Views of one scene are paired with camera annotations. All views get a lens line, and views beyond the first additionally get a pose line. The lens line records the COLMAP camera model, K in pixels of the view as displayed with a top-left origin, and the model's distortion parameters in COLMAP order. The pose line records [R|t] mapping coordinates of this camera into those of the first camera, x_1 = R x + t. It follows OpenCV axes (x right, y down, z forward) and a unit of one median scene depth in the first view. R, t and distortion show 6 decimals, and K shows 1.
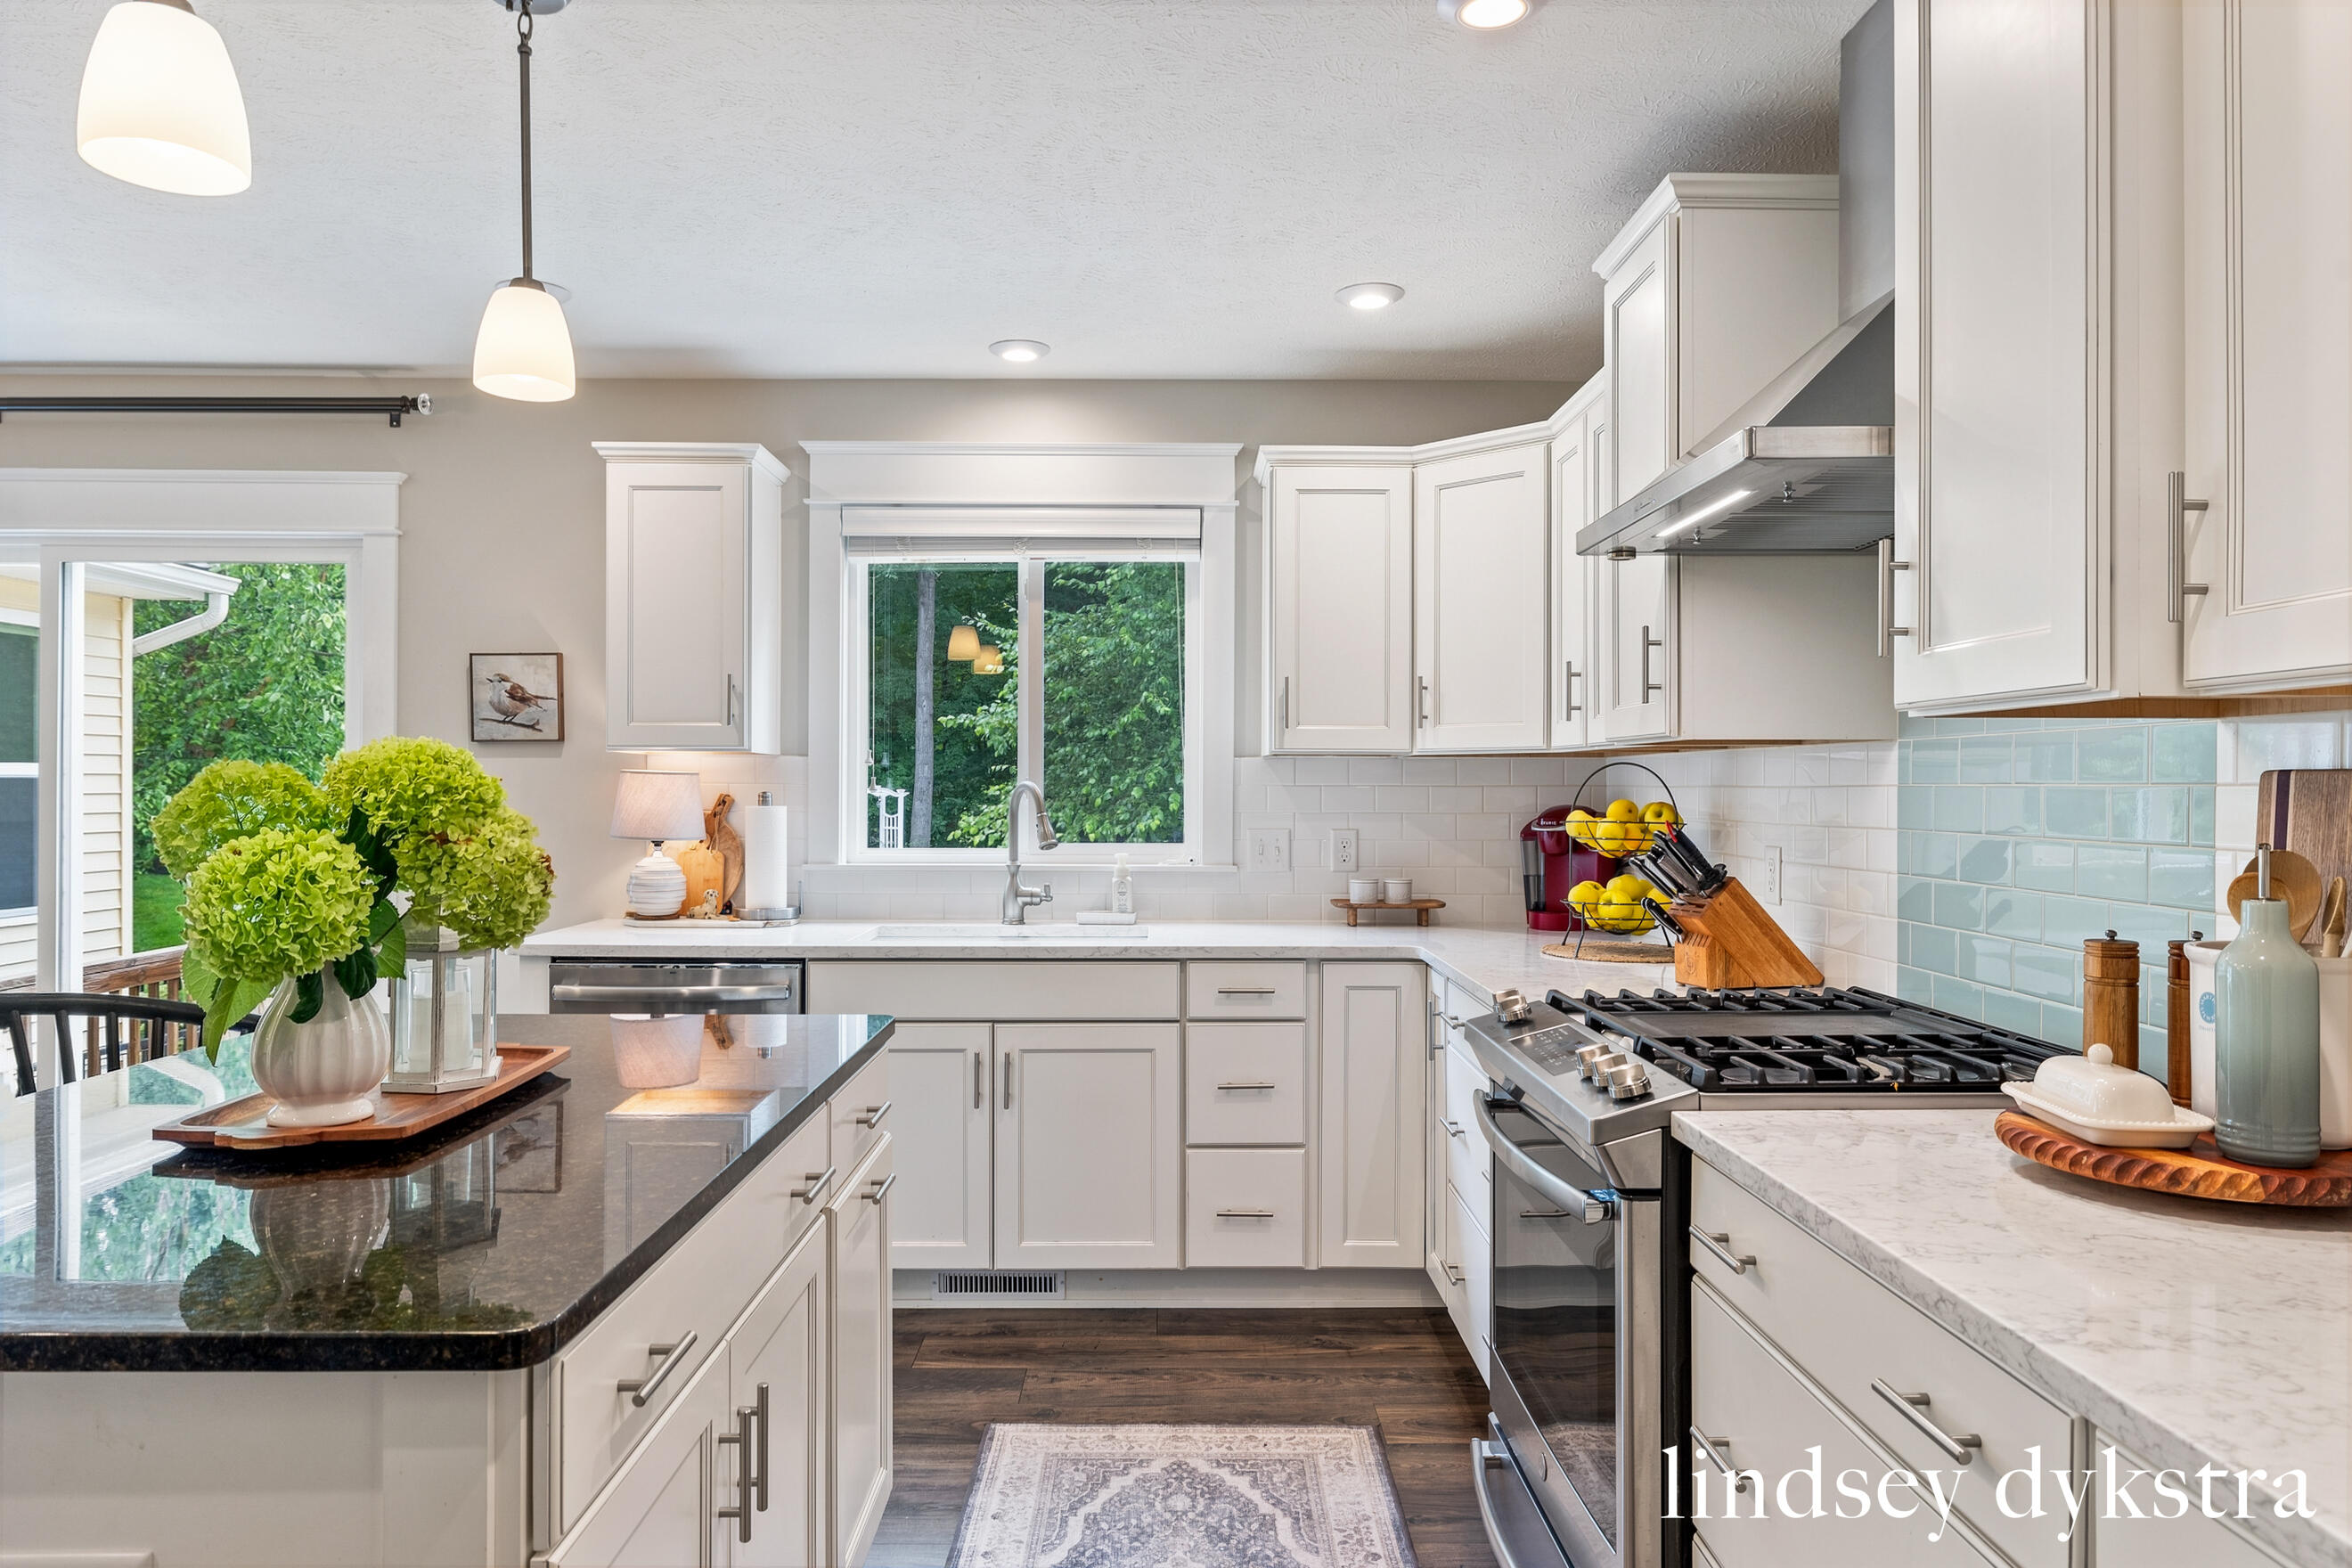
lens RADIAL K [[1512.4, 0, 1163.7], [0, 1512.4, 794.2], [0, 0, 1]] dist [0.026501, 0.000134]
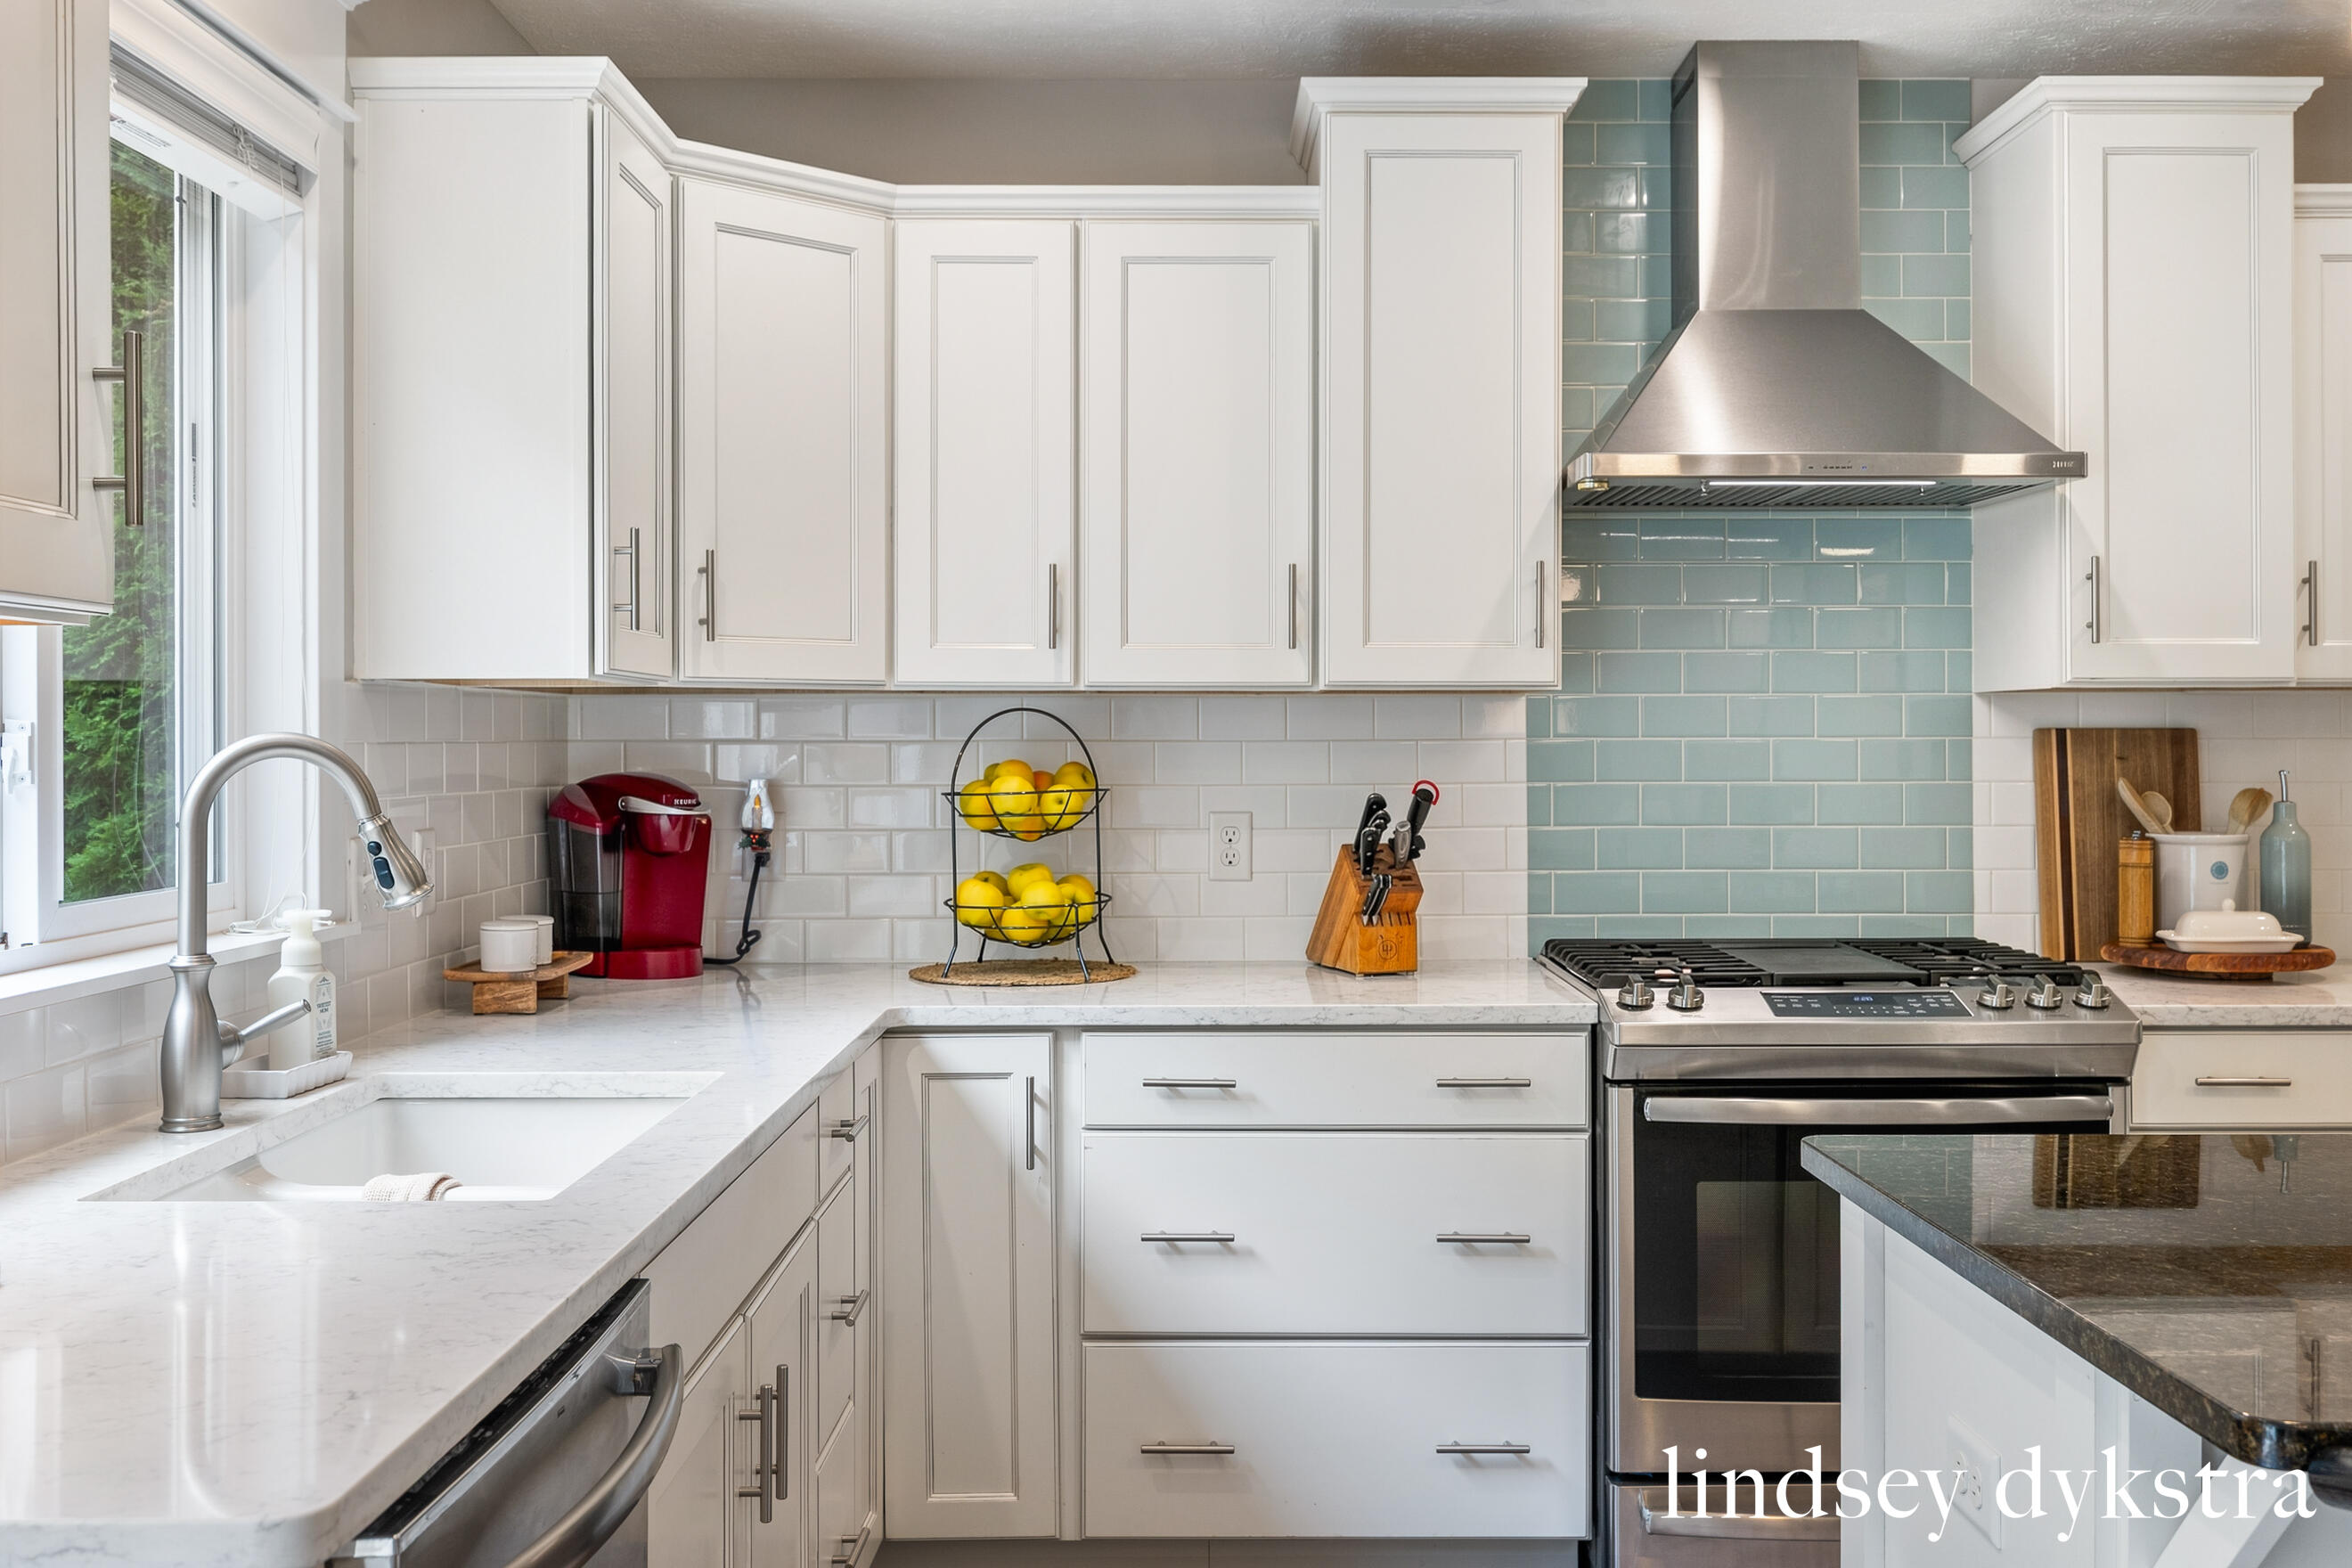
lens RADIAL K [[2394.0, 0, 1176.0], [0, 2394.0, 784.0], [0, 0, 1]] dist [-0.000862, -0.008748]
pose [[-0.007858, -0.036425, 0.999305, -0.686581], [0.004319, 0.999326, 0.036460, -0.021093], [-0.999960, 0.004602, -0.007696, 0.767742]]
